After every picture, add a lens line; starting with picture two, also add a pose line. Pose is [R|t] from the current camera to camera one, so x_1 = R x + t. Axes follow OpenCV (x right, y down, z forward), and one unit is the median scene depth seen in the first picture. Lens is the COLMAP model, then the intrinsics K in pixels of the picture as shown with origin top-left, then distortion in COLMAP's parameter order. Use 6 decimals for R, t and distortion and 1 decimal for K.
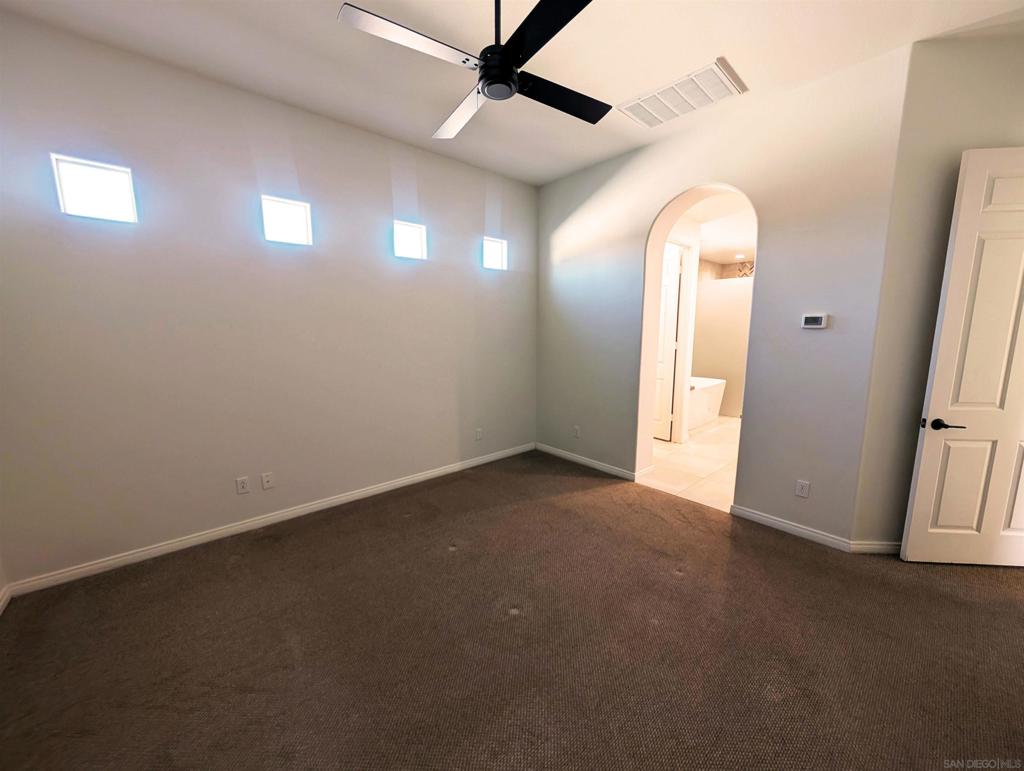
lens RADIAL K [[390.1, 0, 512.0], [0, 390.1, 385.5], [0, 0, 1]] dist [0.008509, 0.000191]
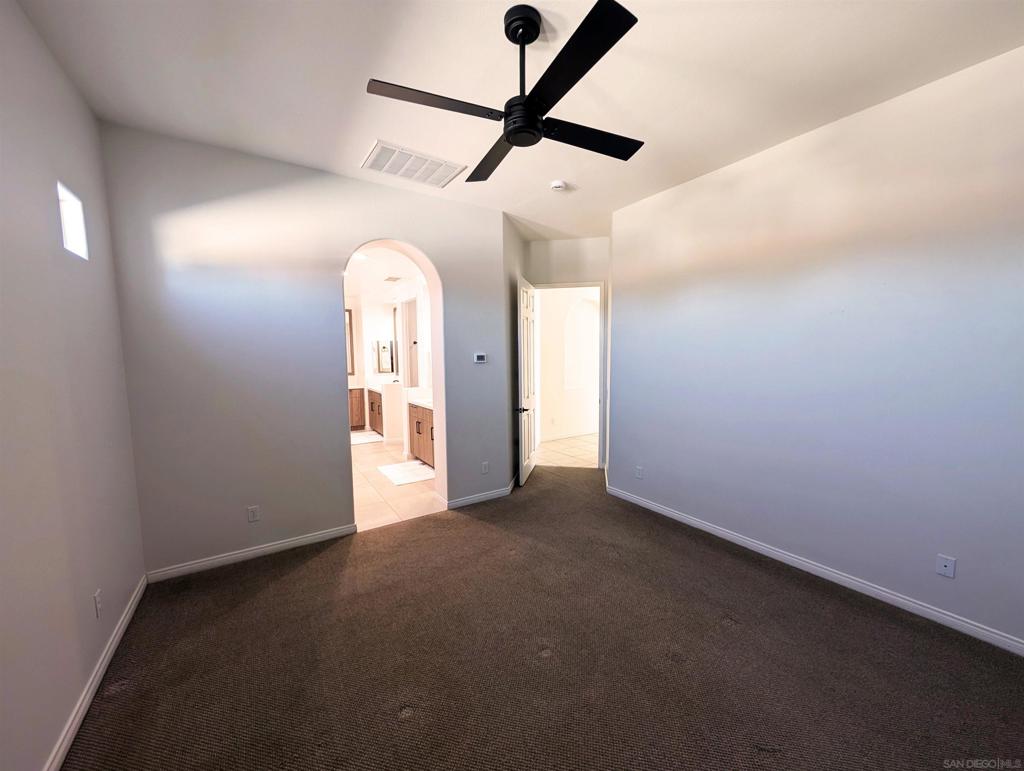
lens RADIAL K [[387.3, 0, 513.9], [0, 387.3, 387.8], [0, 0, 1]] dist [0.000124, 0.000143]
pose [[0.133993, -0.091239, 0.986773, -0.647691], [0.154458, 0.985506, 0.070148, -0.121142], [-0.978871, 0.143016, 0.146144, 0.593968]]
